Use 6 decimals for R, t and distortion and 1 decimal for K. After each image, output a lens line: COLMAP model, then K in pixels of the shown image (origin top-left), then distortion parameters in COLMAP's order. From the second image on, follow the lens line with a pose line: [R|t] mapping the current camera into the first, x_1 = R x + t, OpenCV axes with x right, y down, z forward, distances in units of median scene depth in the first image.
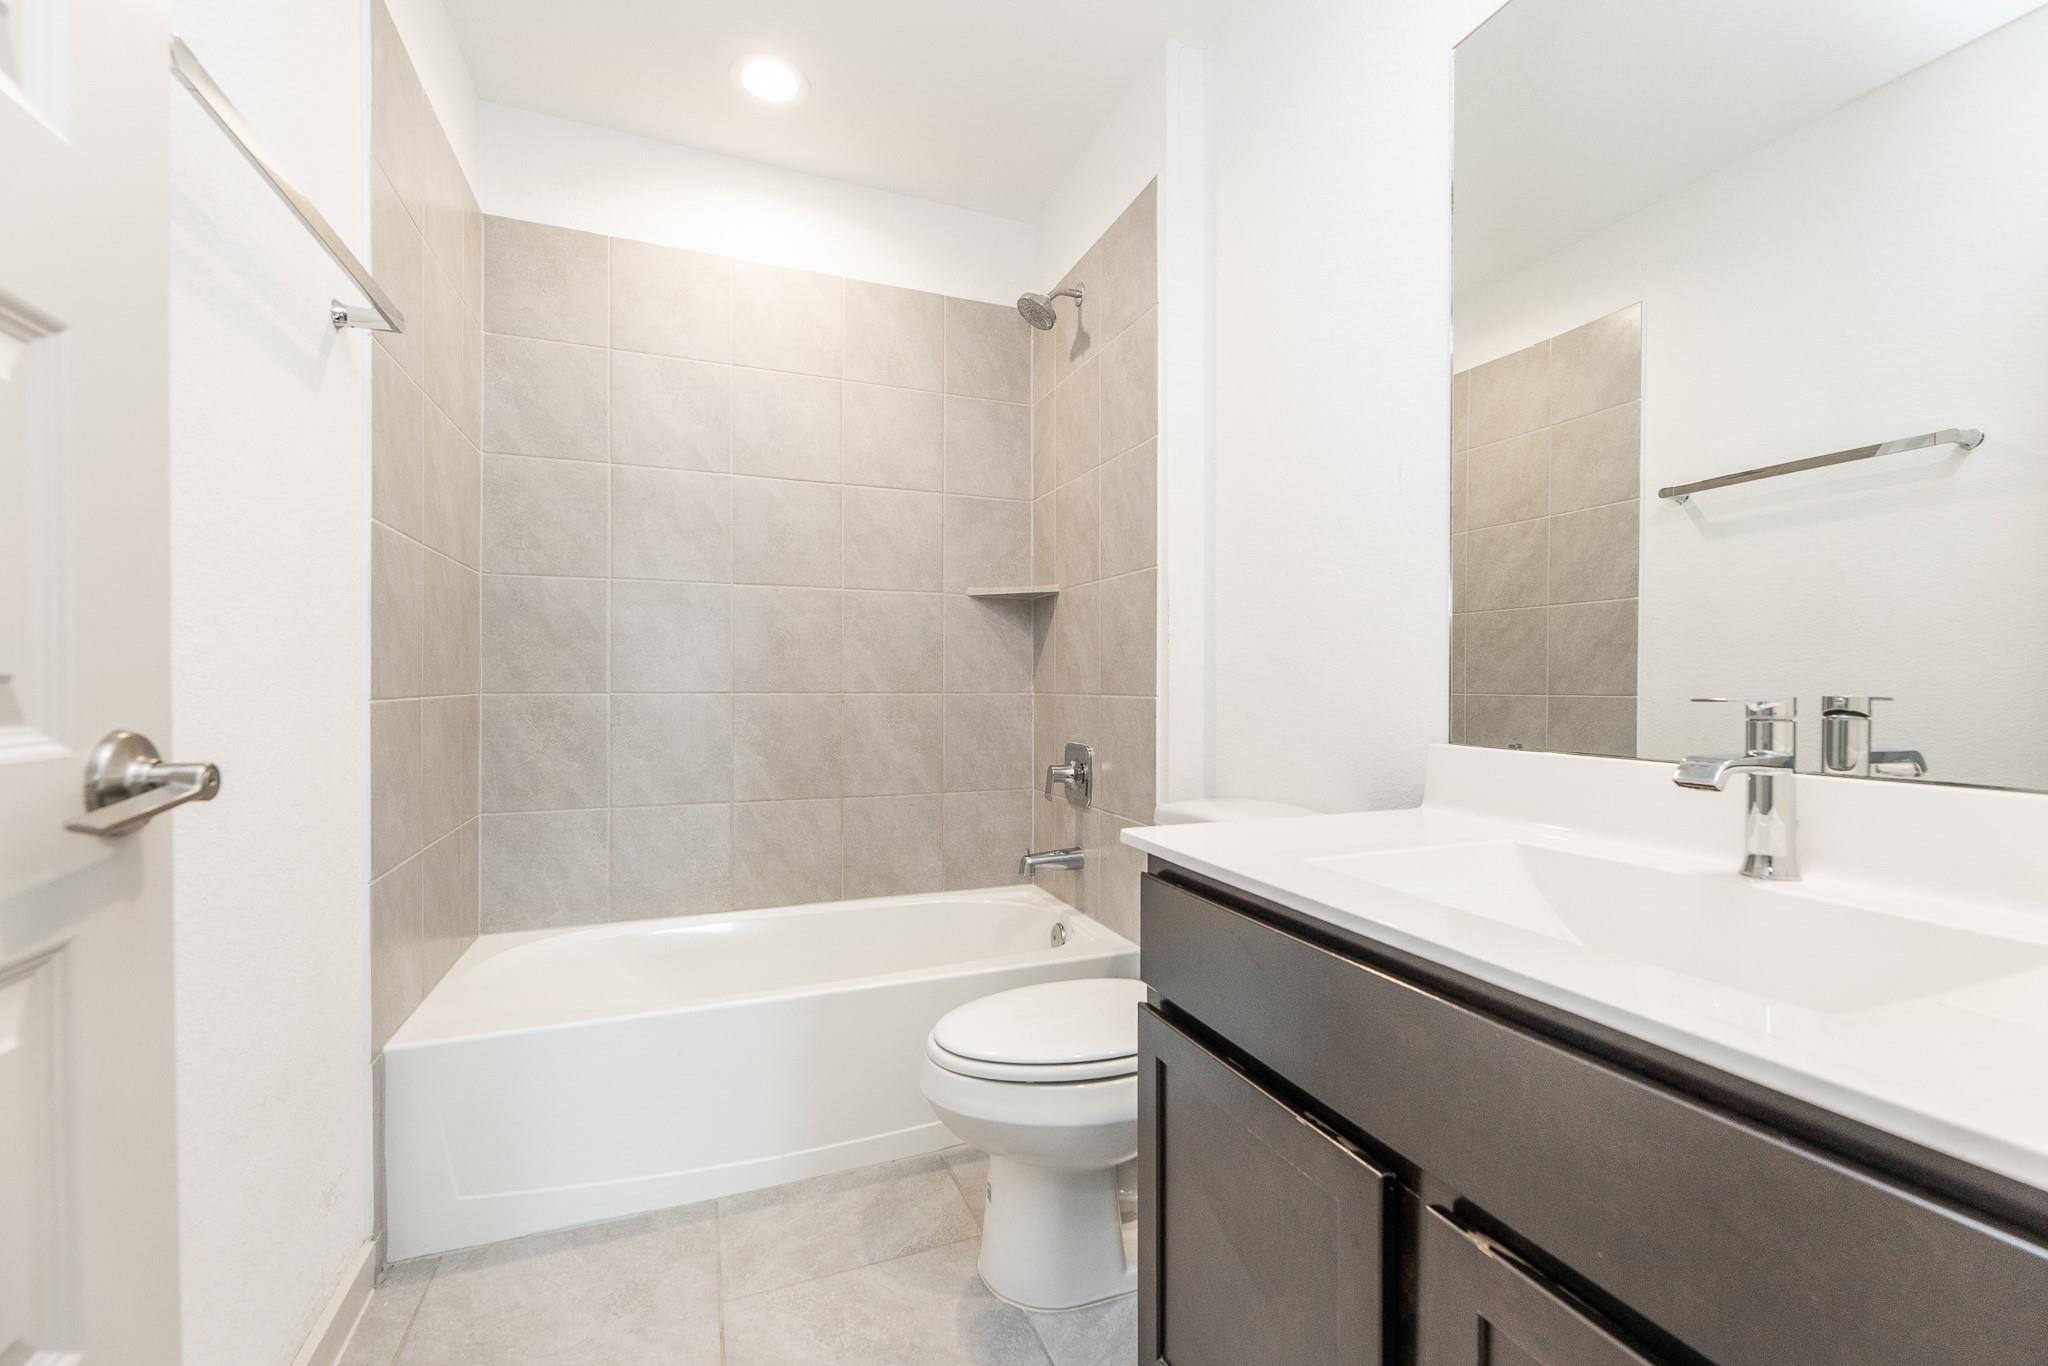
lens RADIAL K [[827.9, 0, 1025.6], [0, 827.9, 698.7], [0, 0, 1]] dist [-0.002181, -0.000474]
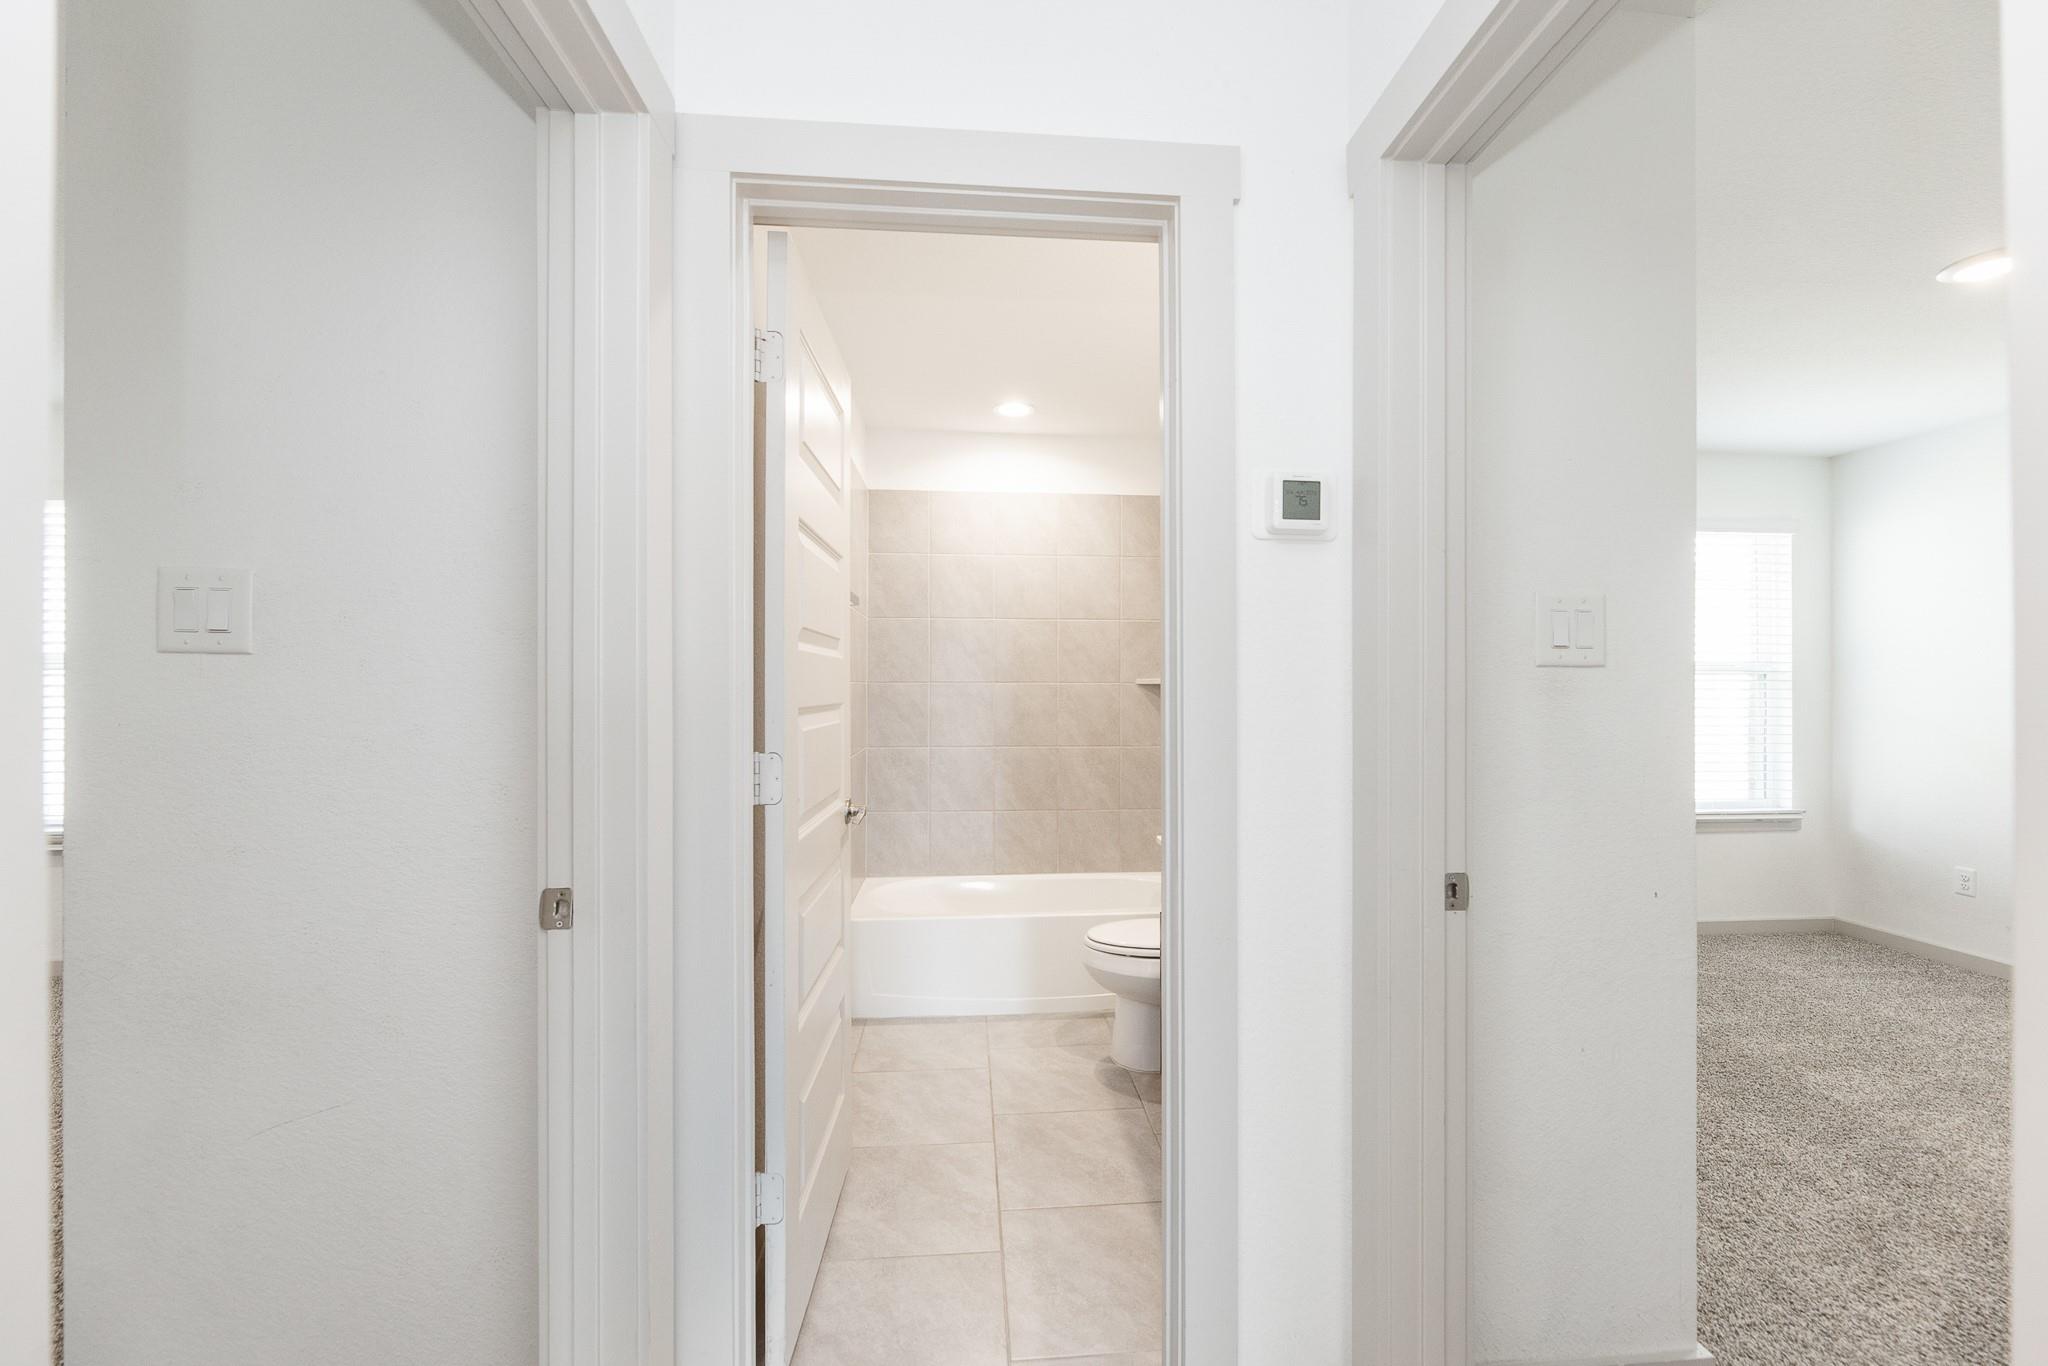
lens RADIAL K [[827.9, 0, 1020.4], [0, 827.9, 684.3], [0, 0, 1]] dist [-0.002181, -0.000474]
pose [[0.952322, -0.005720, -0.305041, 0.232119], [0.000444, 0.999849, -0.017361, -0.112360], [0.305094, 0.016398, 0.952181, -0.649498]]
